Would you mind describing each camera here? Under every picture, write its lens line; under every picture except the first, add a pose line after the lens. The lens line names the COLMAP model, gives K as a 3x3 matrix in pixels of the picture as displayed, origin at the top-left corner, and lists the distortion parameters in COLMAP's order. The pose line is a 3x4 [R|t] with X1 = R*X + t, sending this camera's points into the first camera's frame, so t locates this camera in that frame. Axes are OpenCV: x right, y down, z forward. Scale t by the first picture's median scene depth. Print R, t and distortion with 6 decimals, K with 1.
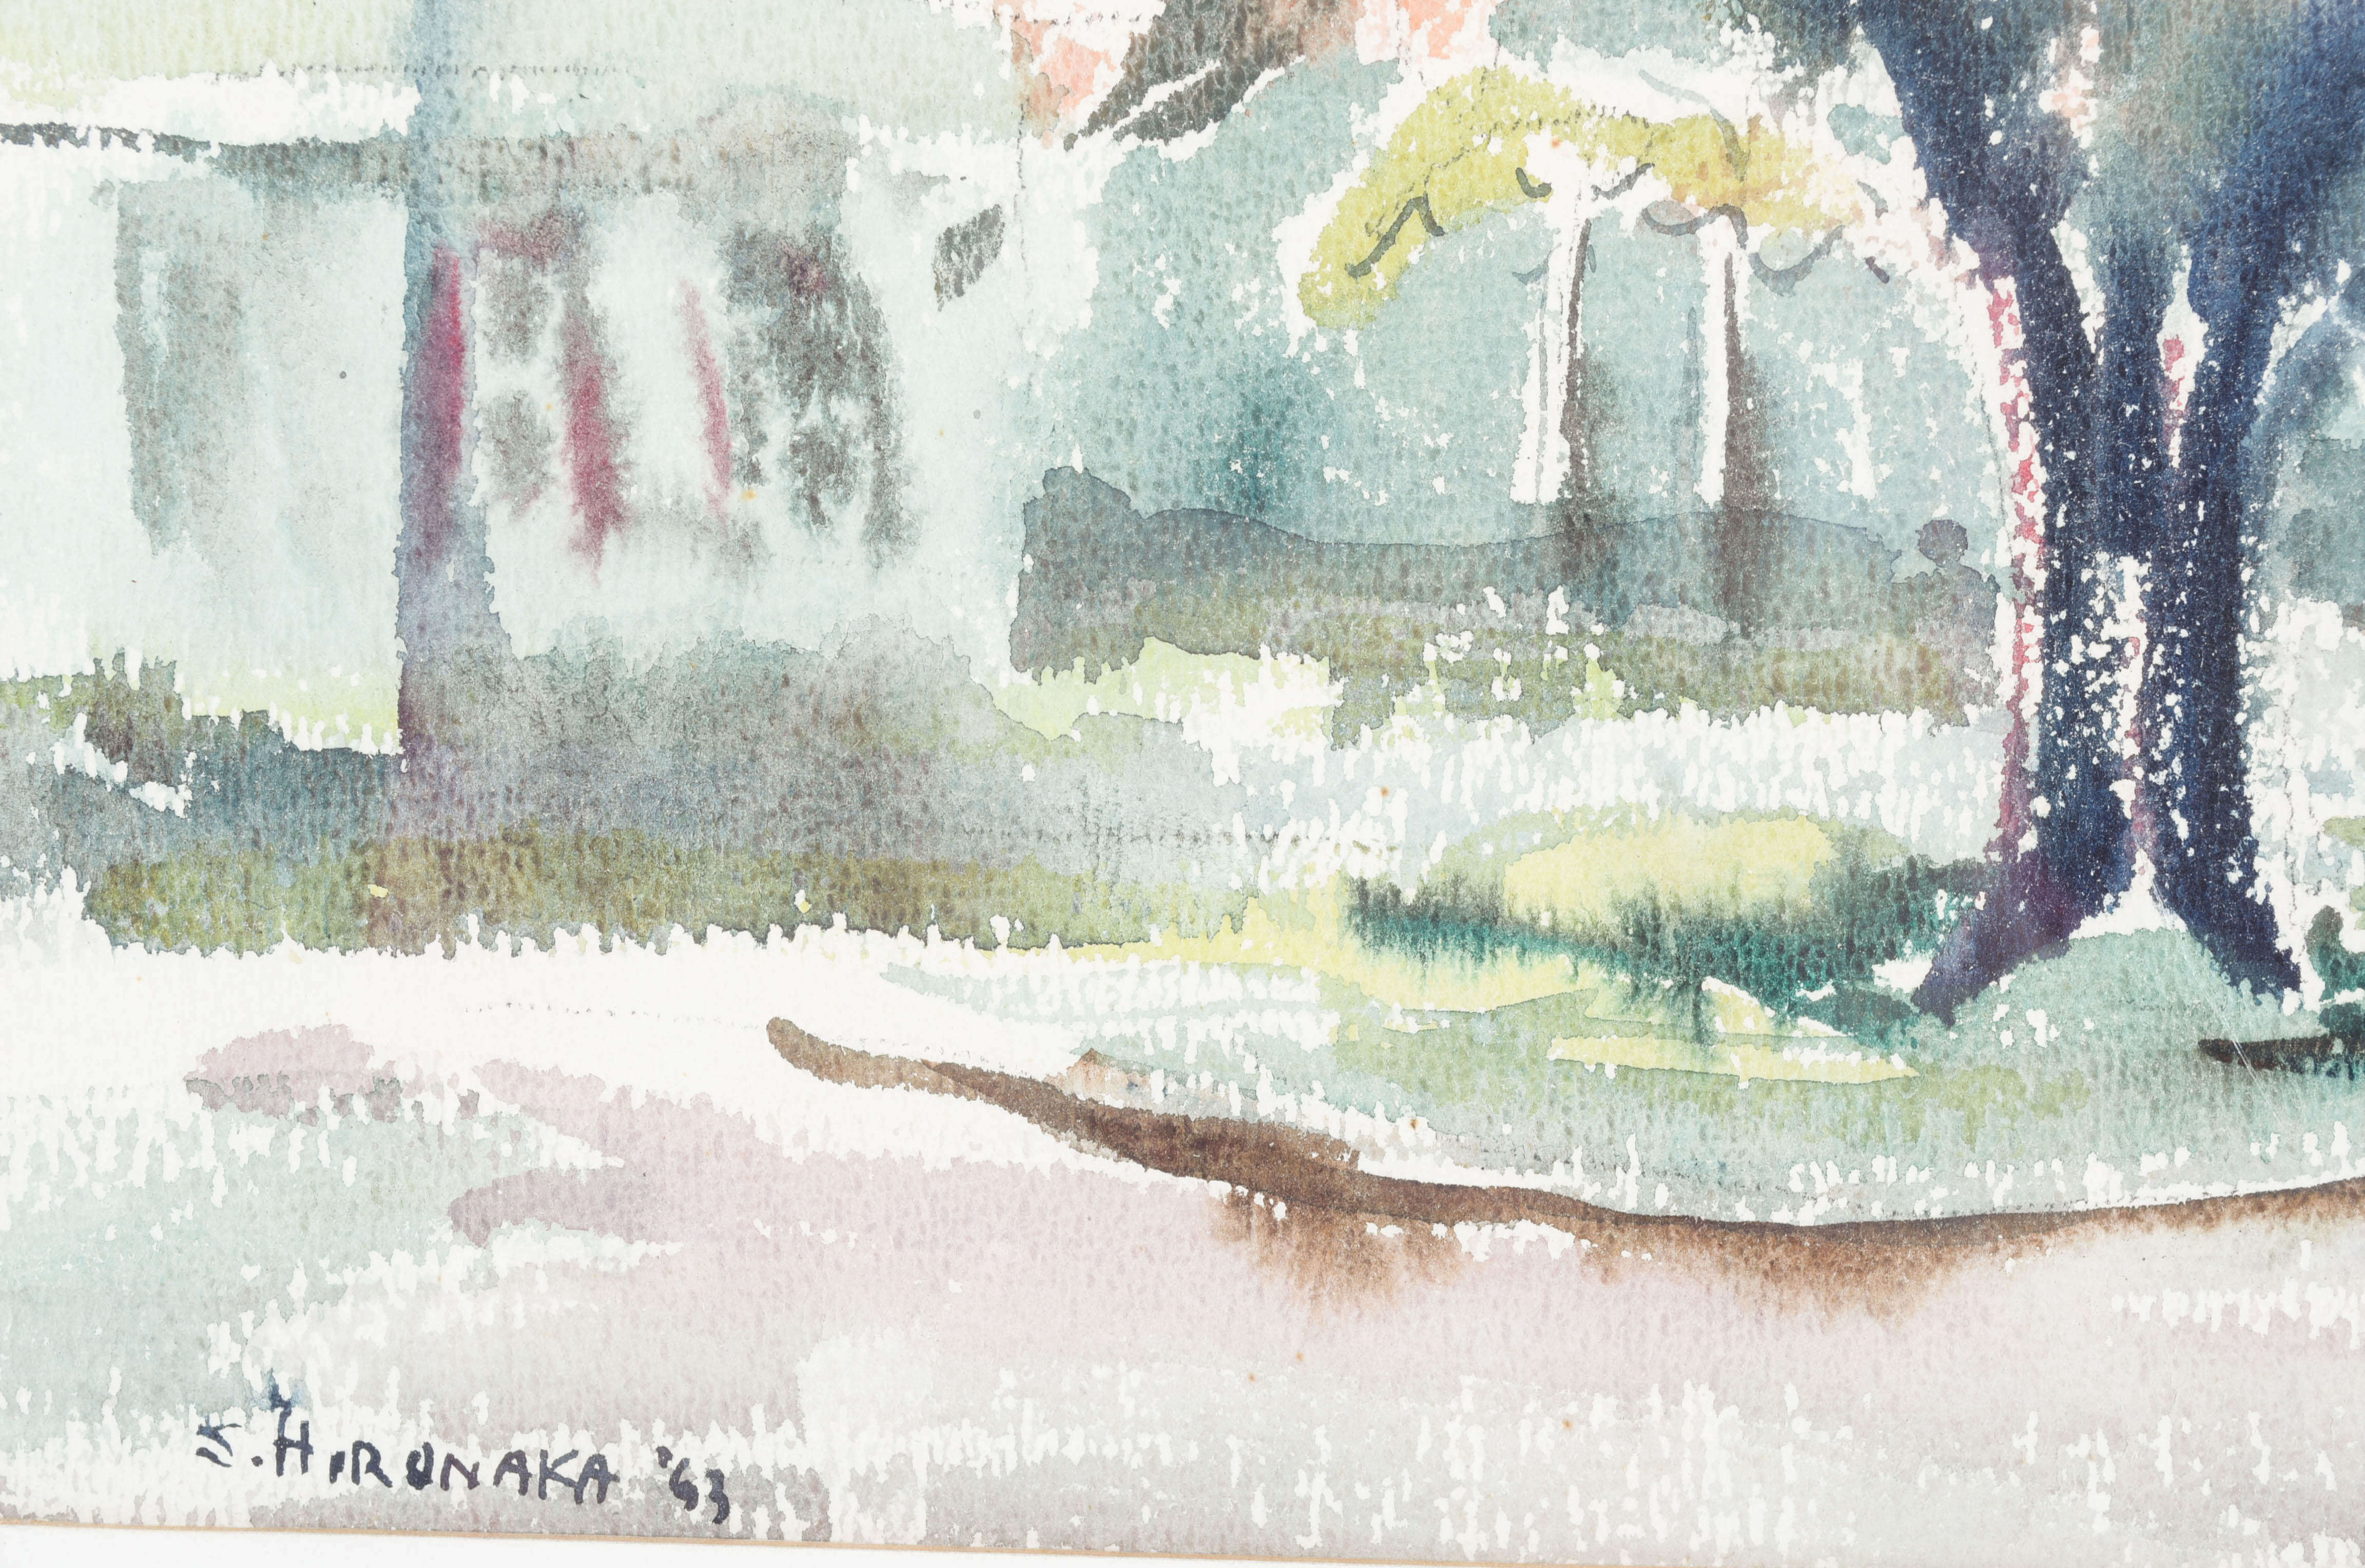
lens RADIAL K [[4002.5, 0, 1180.0], [0, 4002.5, 784.6], [0, 0, 1]] dist [-0.022200, 0.000000]
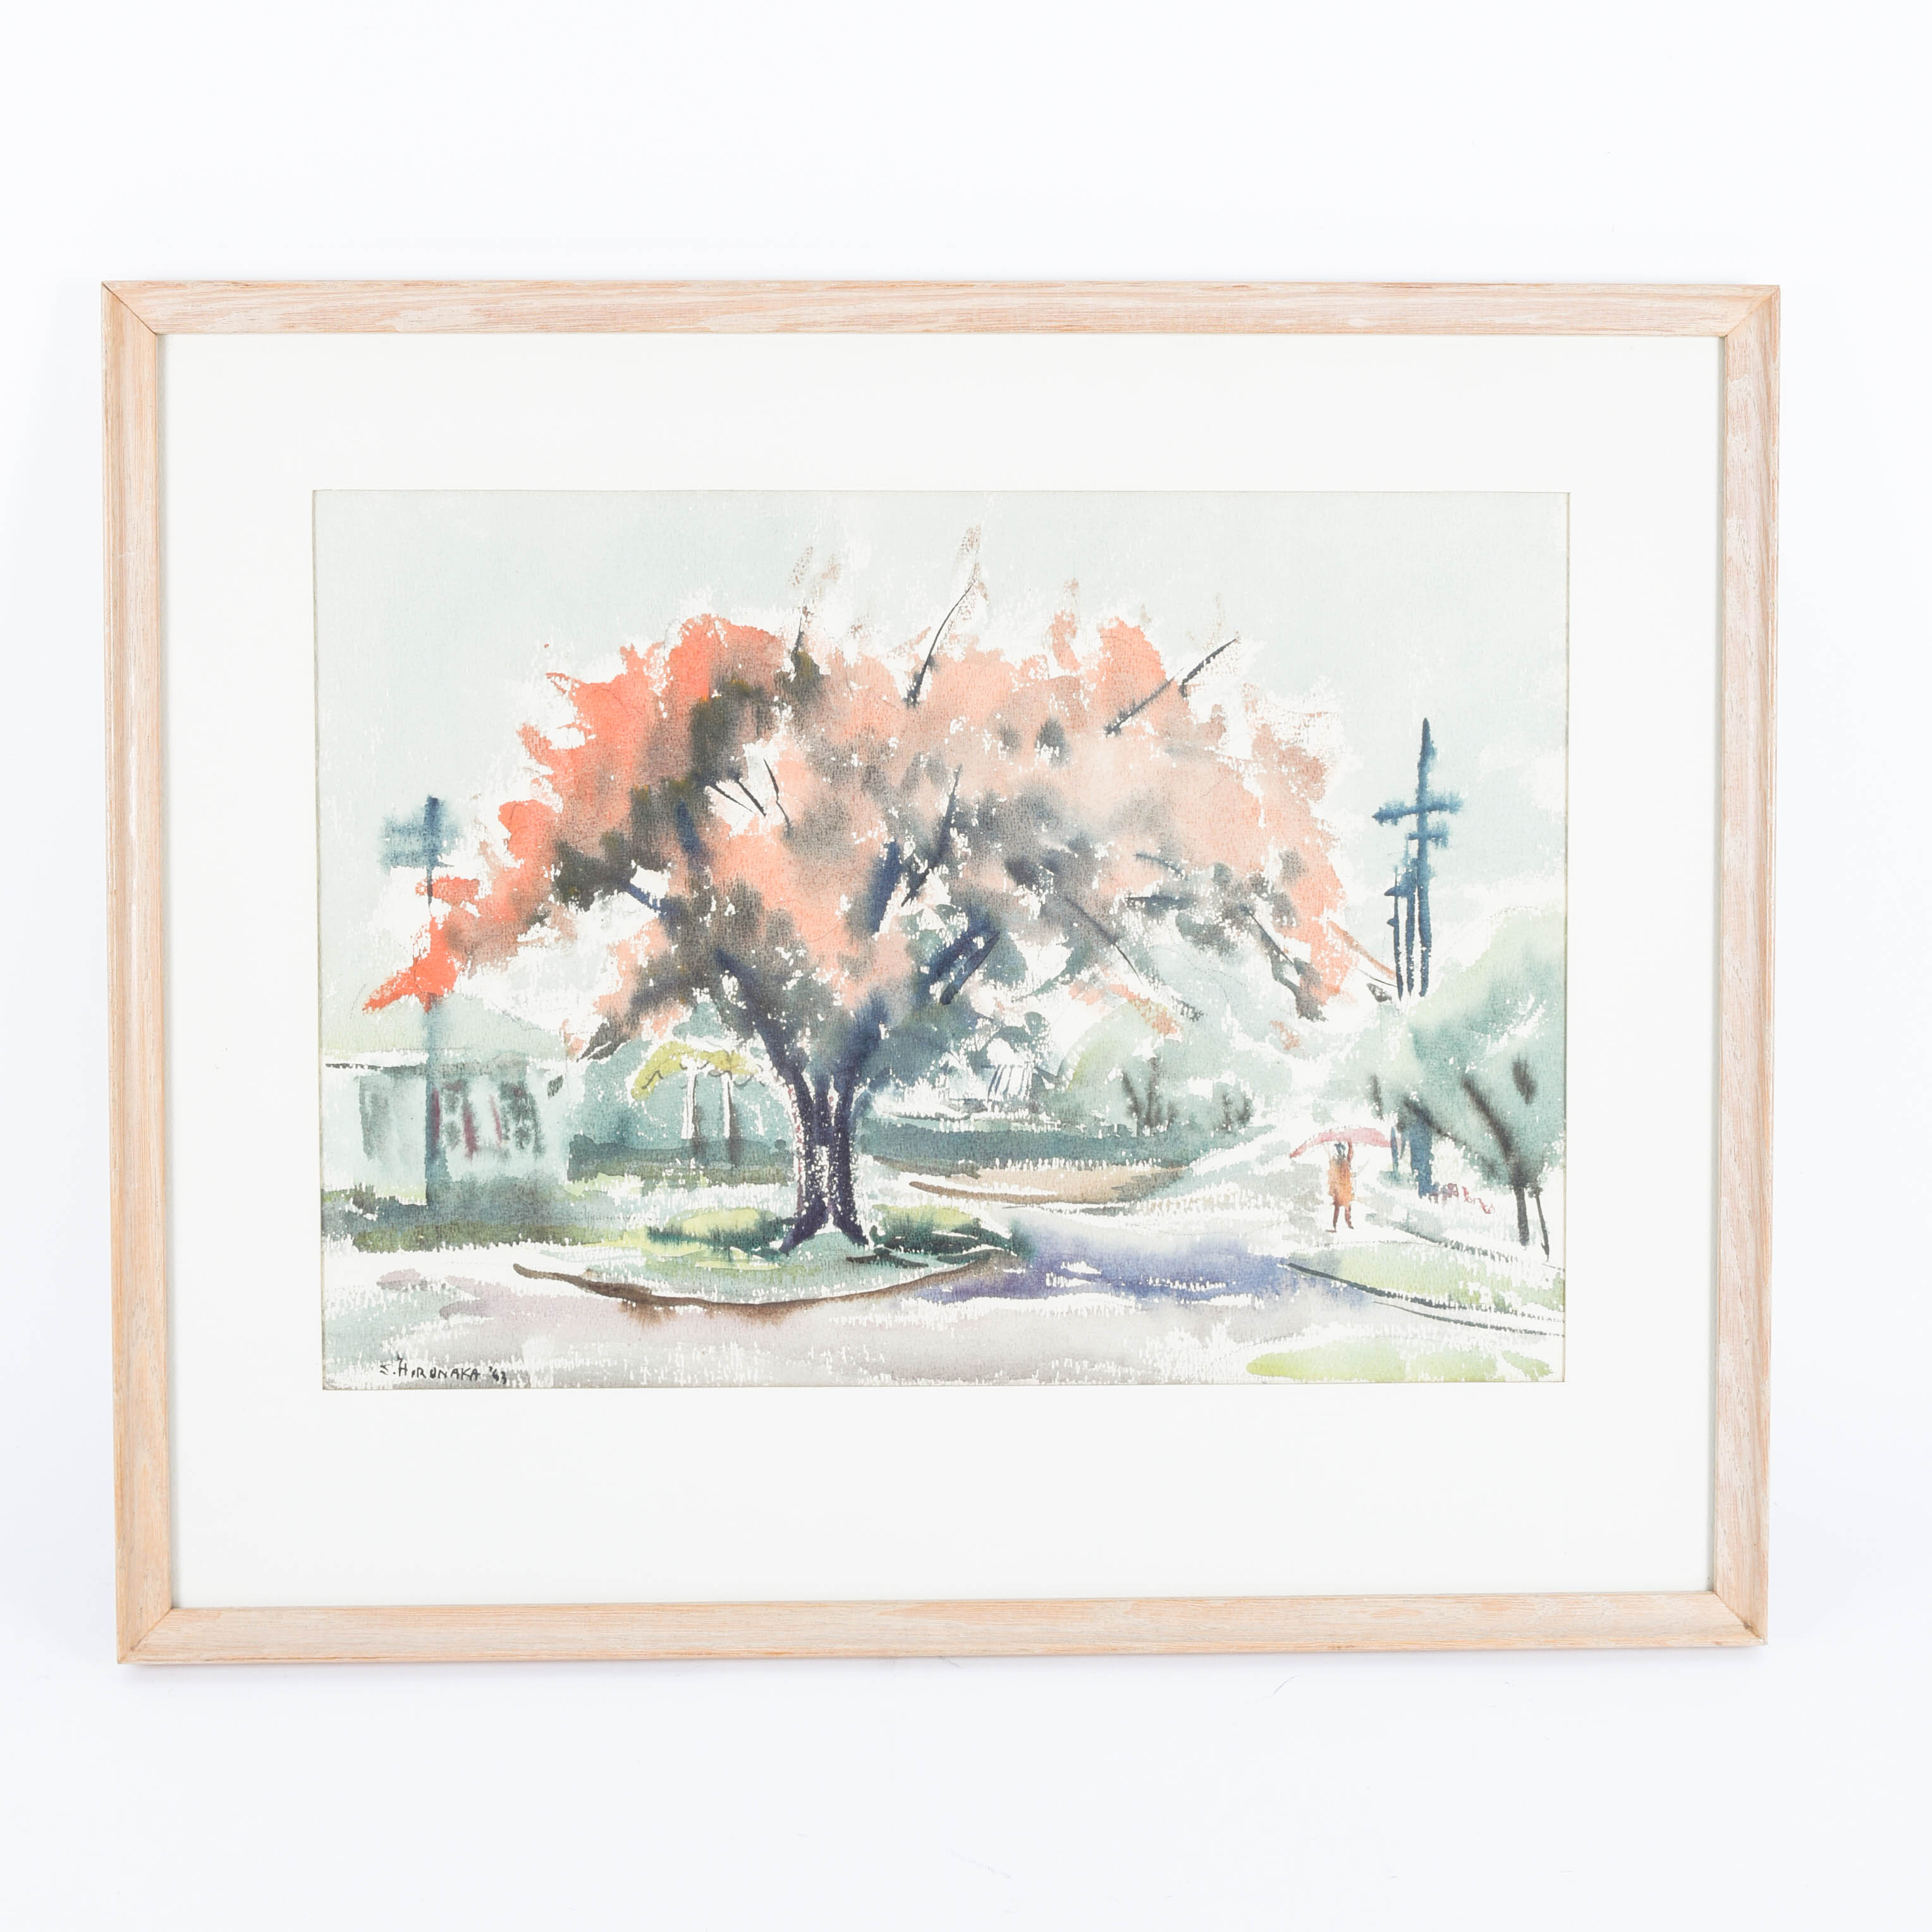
lens RADIAL K [[3433.1, 0, 986.5], [0, 3433.1, 804.0], [0, 0, 1]] dist [-0.011040, 0.000000]
pose [[0.998841, -0.029476, 0.038060, 0.277440], [0.032205, 0.996796, -0.073211, -0.146557], [-0.035780, 0.074352, 0.996590, -2.711579]]
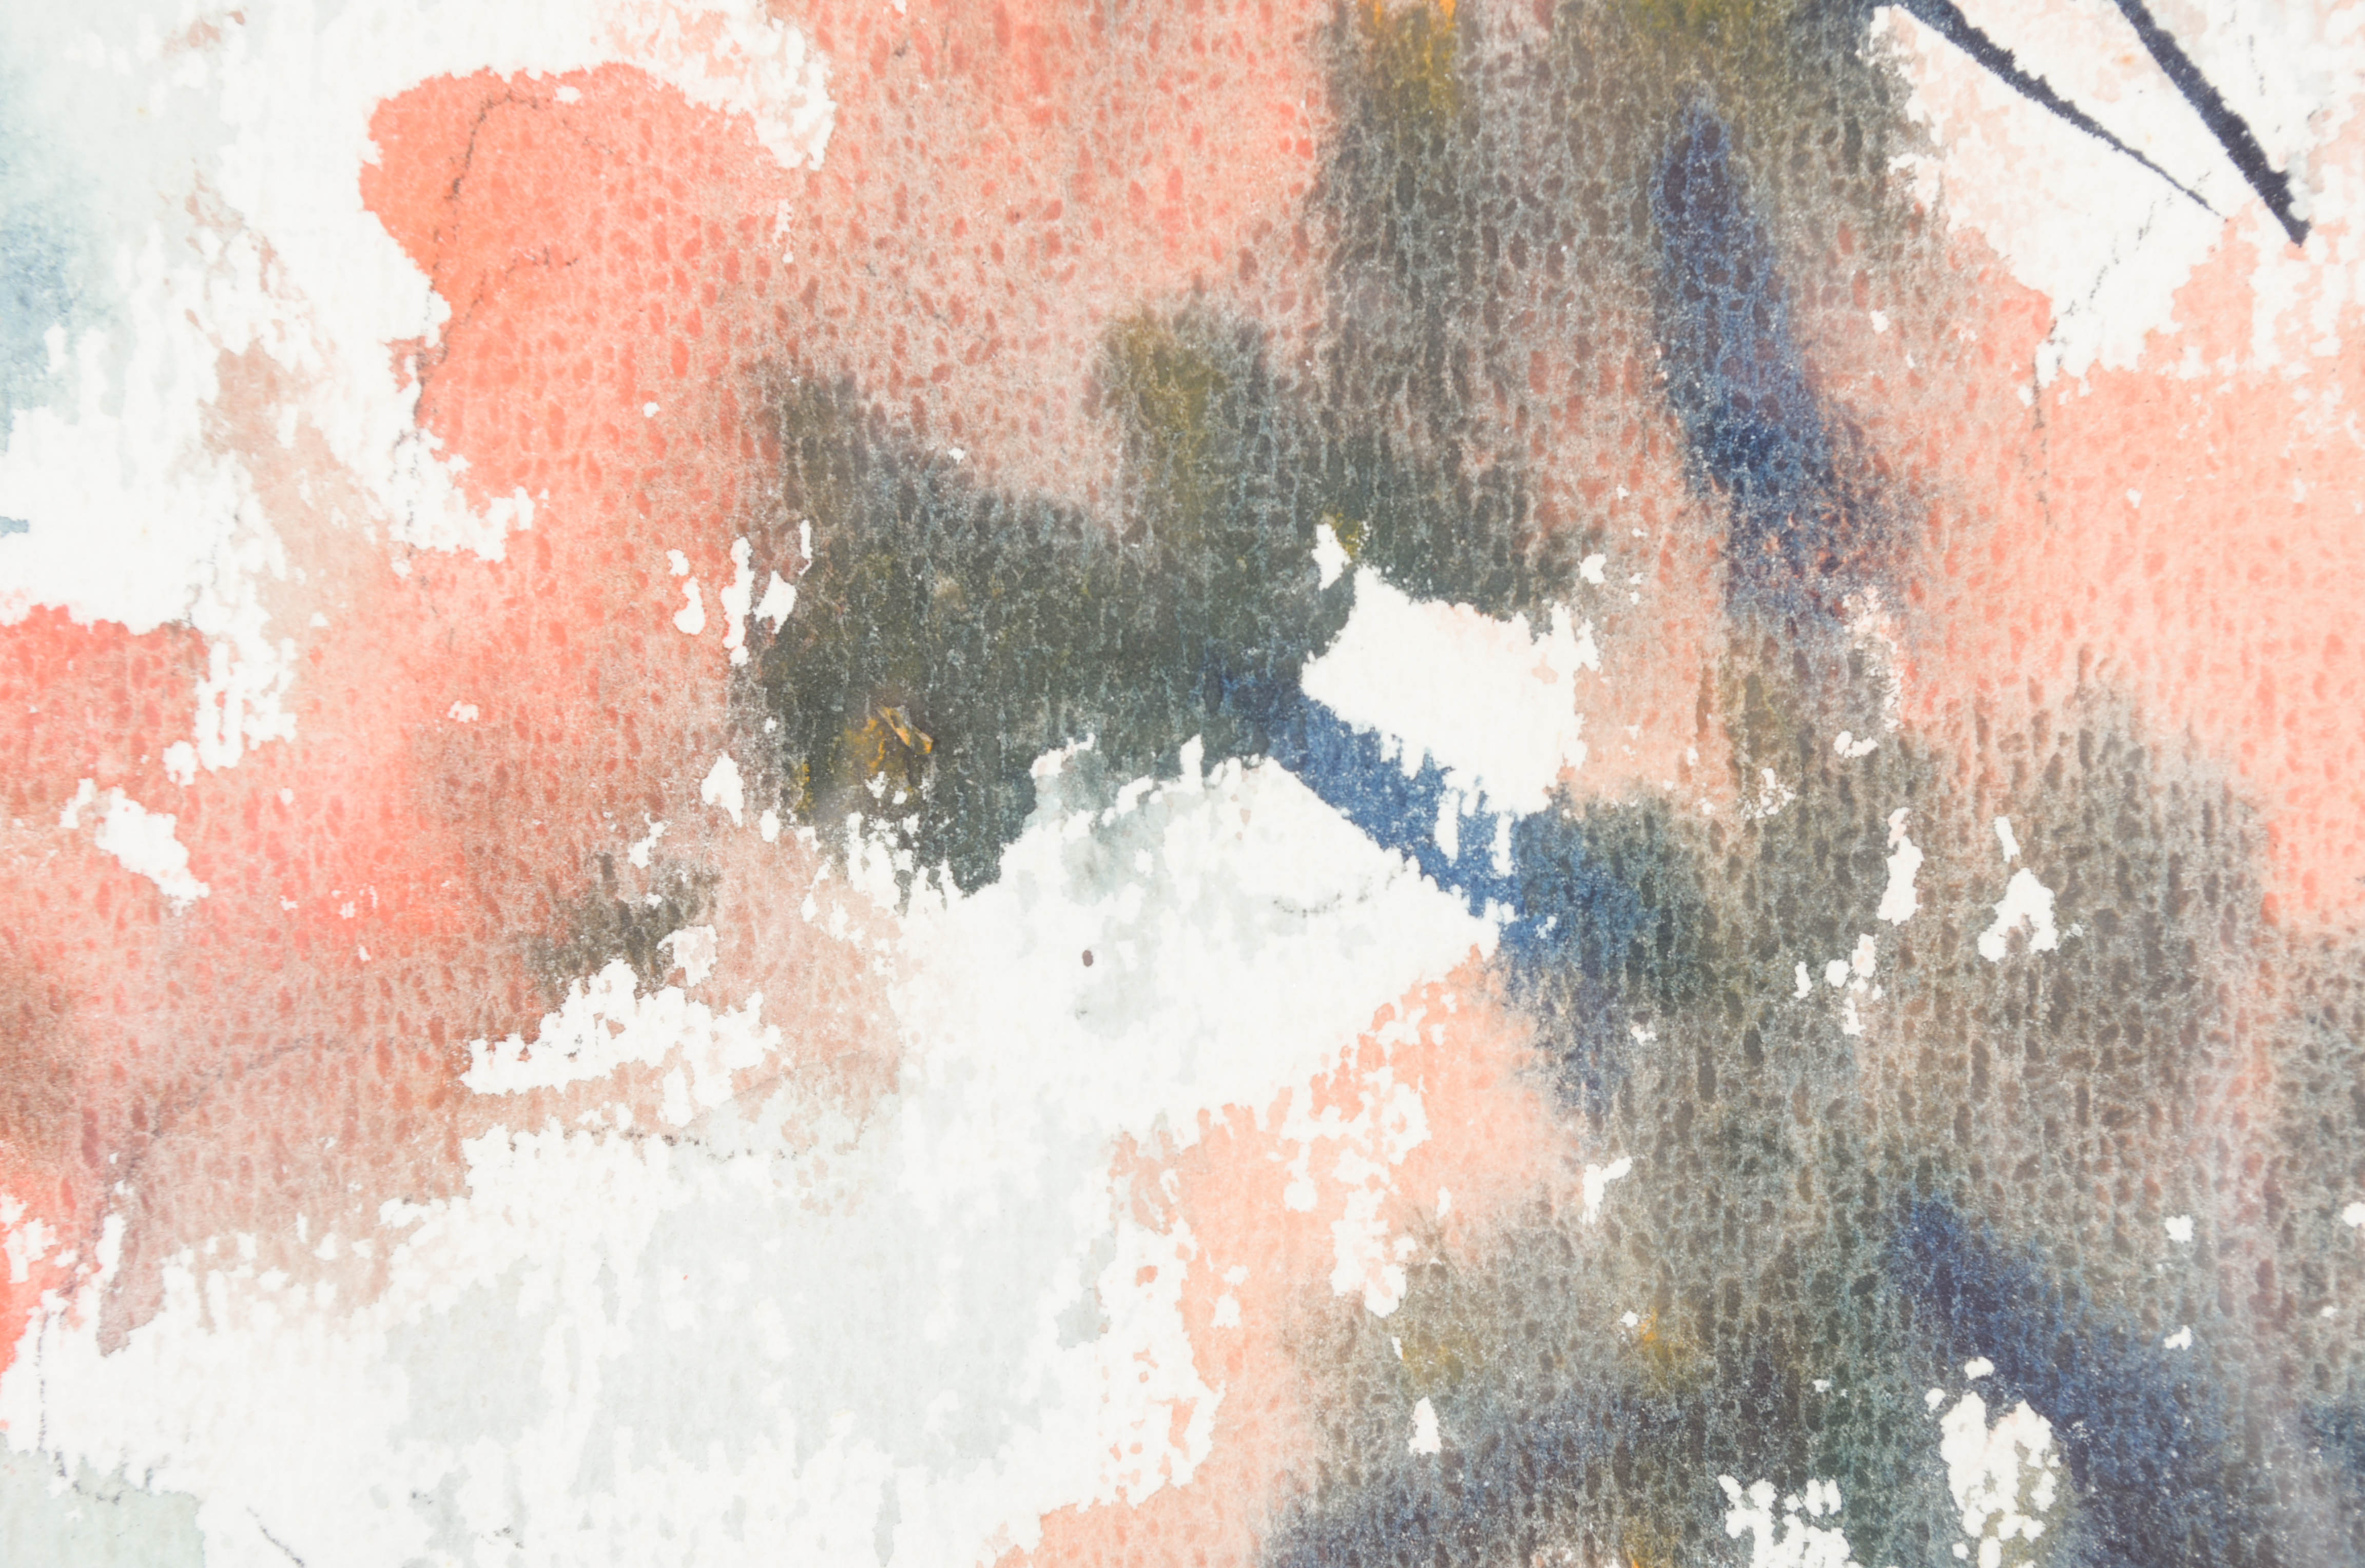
lens RADIAL K [[4002.5, 0, 1183.3], [0, 4002.5, 787.3], [0, 0, 1]] dist [-0.022200, 0.000000]
pose [[0.999965, 0.005794, -0.006087, 0.022127], [-0.006420, 0.994081, -0.108454, -0.265445], [0.005423, 0.108489, 0.994083, 0.368097]]
